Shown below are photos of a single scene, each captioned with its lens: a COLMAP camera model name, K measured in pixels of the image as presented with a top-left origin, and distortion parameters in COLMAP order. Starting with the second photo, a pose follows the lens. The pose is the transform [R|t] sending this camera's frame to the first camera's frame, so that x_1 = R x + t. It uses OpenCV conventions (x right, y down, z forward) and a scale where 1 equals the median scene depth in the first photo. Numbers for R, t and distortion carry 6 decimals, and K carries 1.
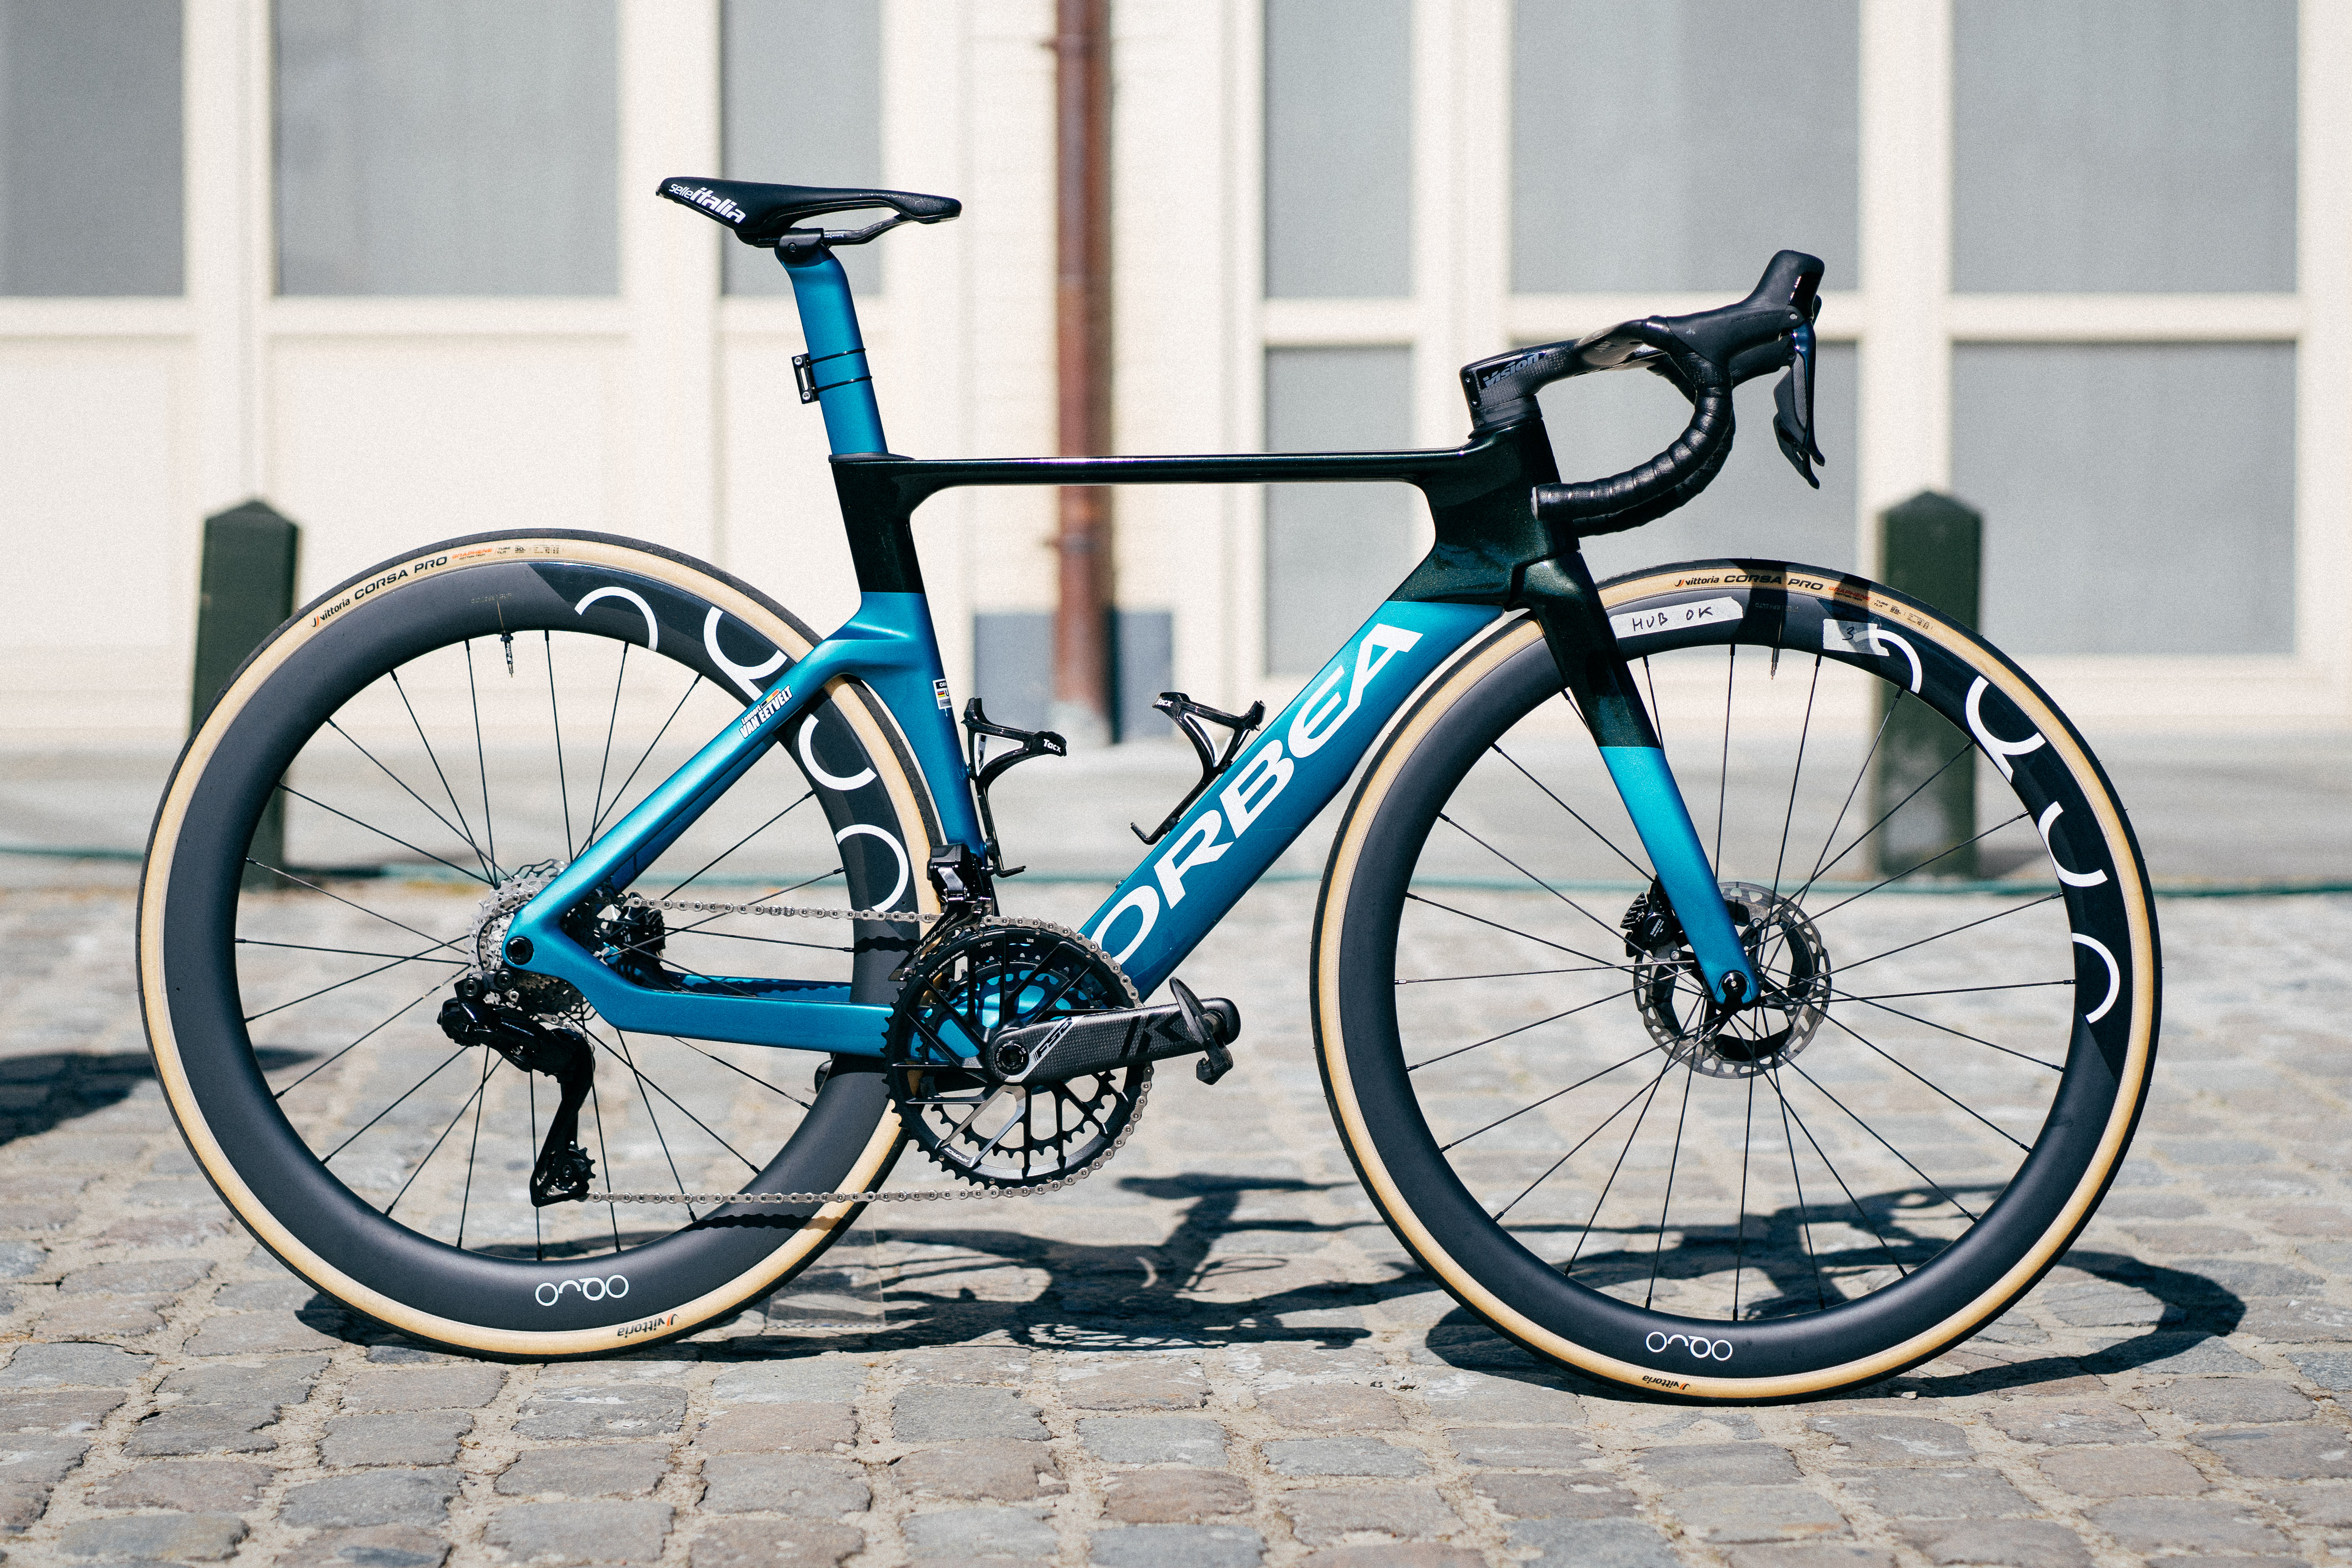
lens RADIAL K [[5857.0, 0, 1172.1], [0, 5857.0, 780.0], [0, 0, 1]] dist [0.233160, 0.000000]
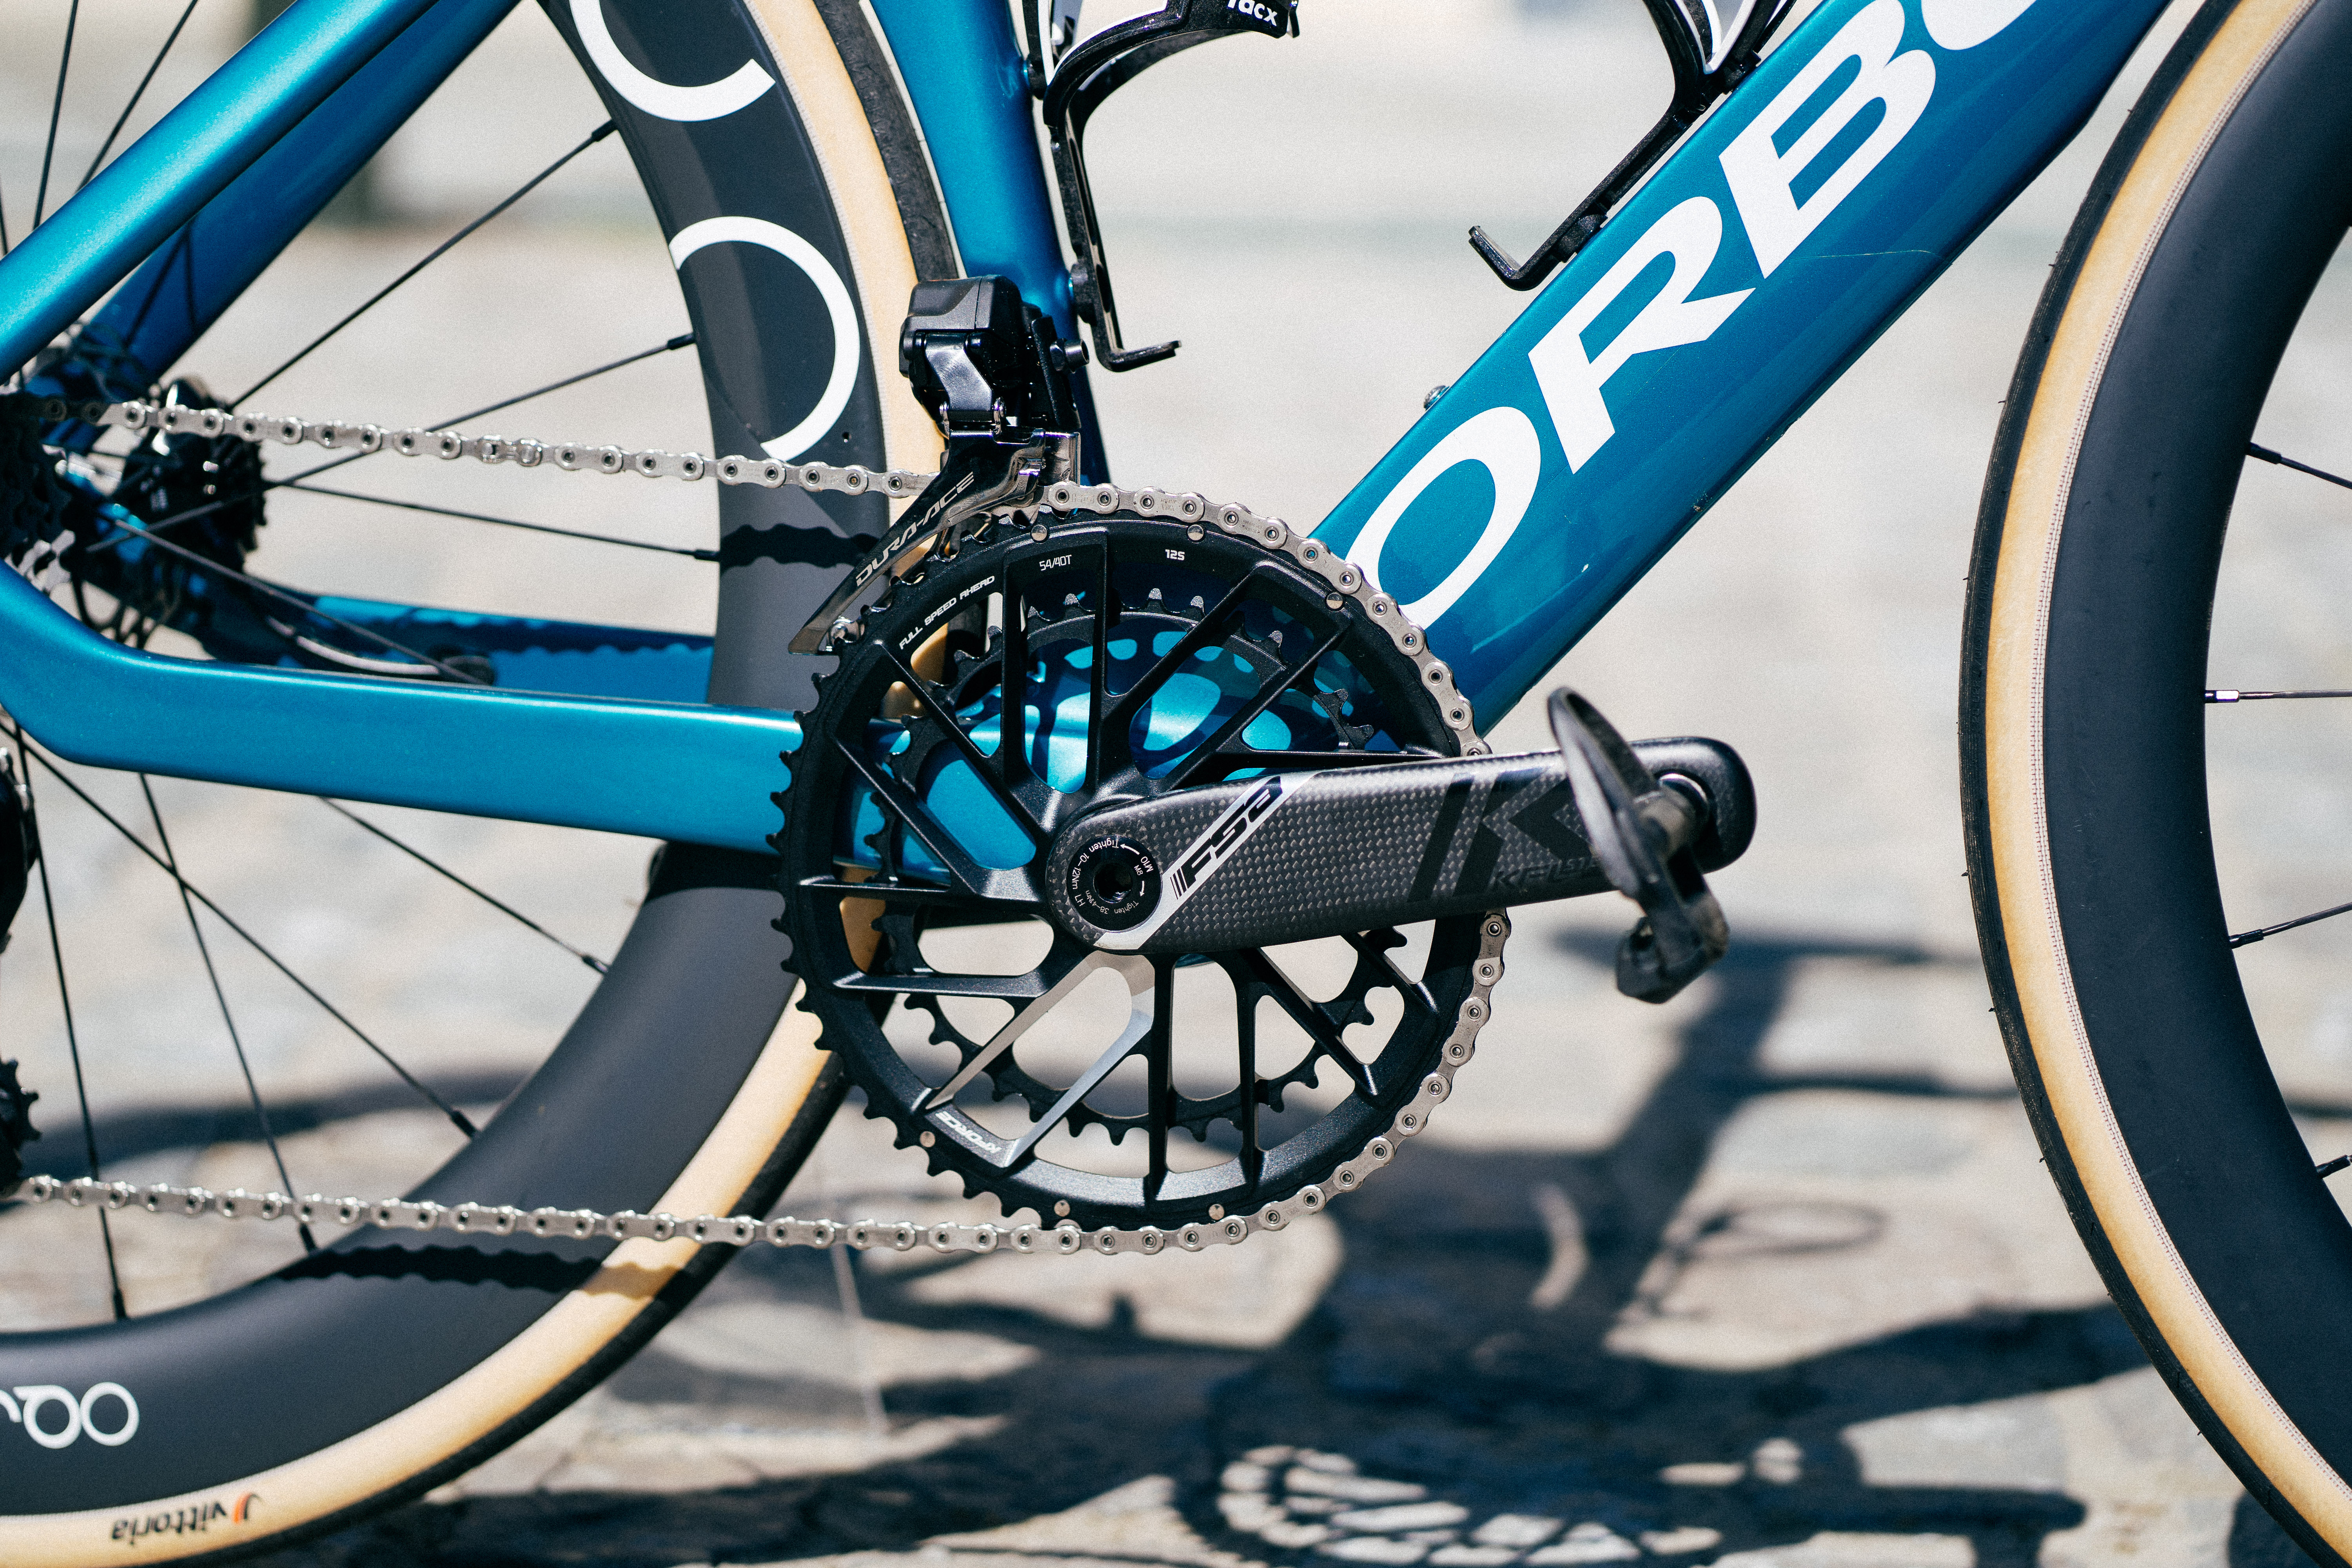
lens RADIAL K [[5856.7, 0, 1183.2], [0, 5856.7, 786.7], [0, 0, 1]] dist [0.233160, 0.000000]
pose [[0.994167, 0.028933, -0.103895, 0.013845], [-0.016228, 0.992506, 0.121115, -0.002020], [0.106620, -0.118723, 0.987186, 0.638660]]
